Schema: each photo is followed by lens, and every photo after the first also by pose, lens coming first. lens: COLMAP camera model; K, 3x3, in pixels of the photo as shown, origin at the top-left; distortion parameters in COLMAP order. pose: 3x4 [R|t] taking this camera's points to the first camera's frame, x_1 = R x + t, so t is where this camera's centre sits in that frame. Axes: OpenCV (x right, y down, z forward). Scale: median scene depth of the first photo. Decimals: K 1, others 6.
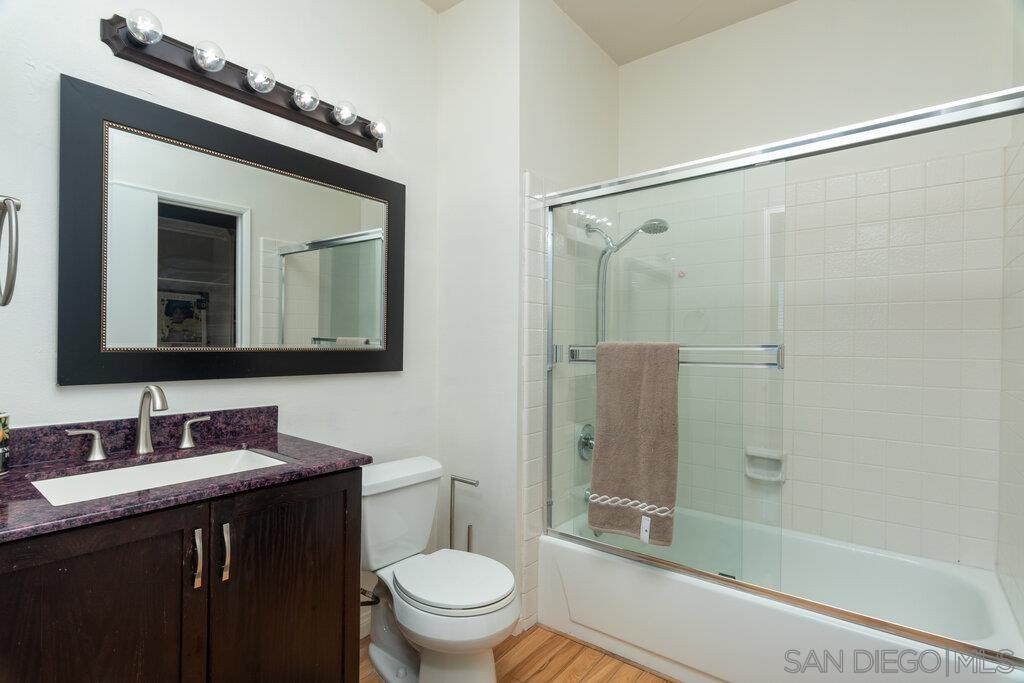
lens RADIAL K [[499.7, 0, 509.3], [0, 499.7, 341.7], [0, 0, 1]] dist [-0.000634, 0.001215]
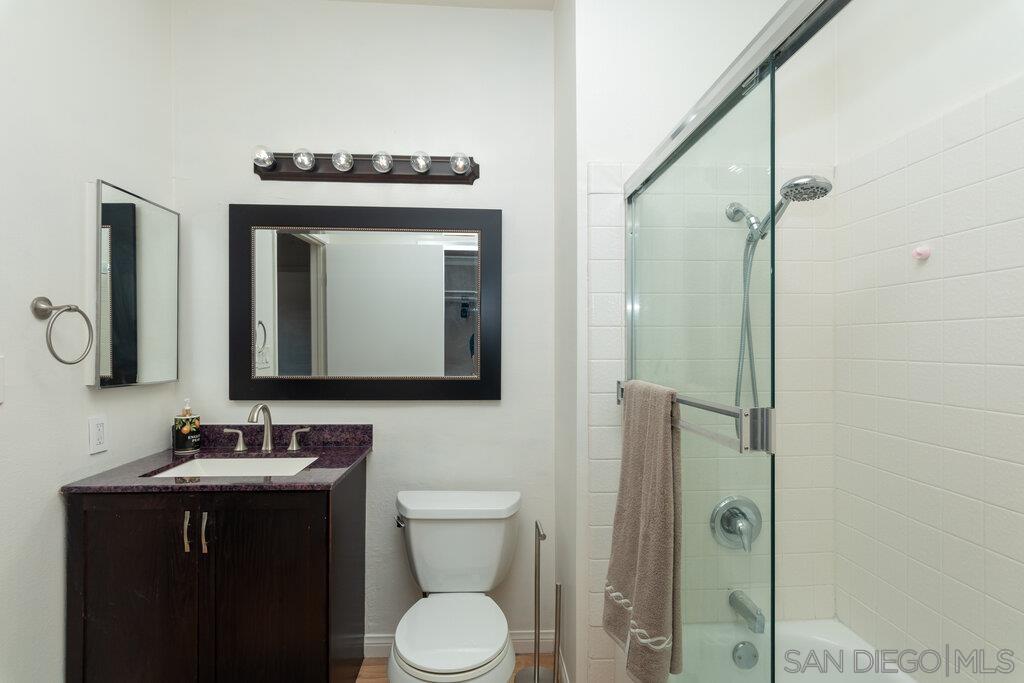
lens RADIAL K [[499.7, 0, 510.8], [0, 499.7, 344.9], [0, 0, 1]] dist [-0.000634, 0.001215]
pose [[0.667064, -0.007259, -0.744965, 0.788288], [0.004958, 0.999974, -0.005303, -0.066309], [0.744984, -0.000156, 0.667083, 0.543600]]
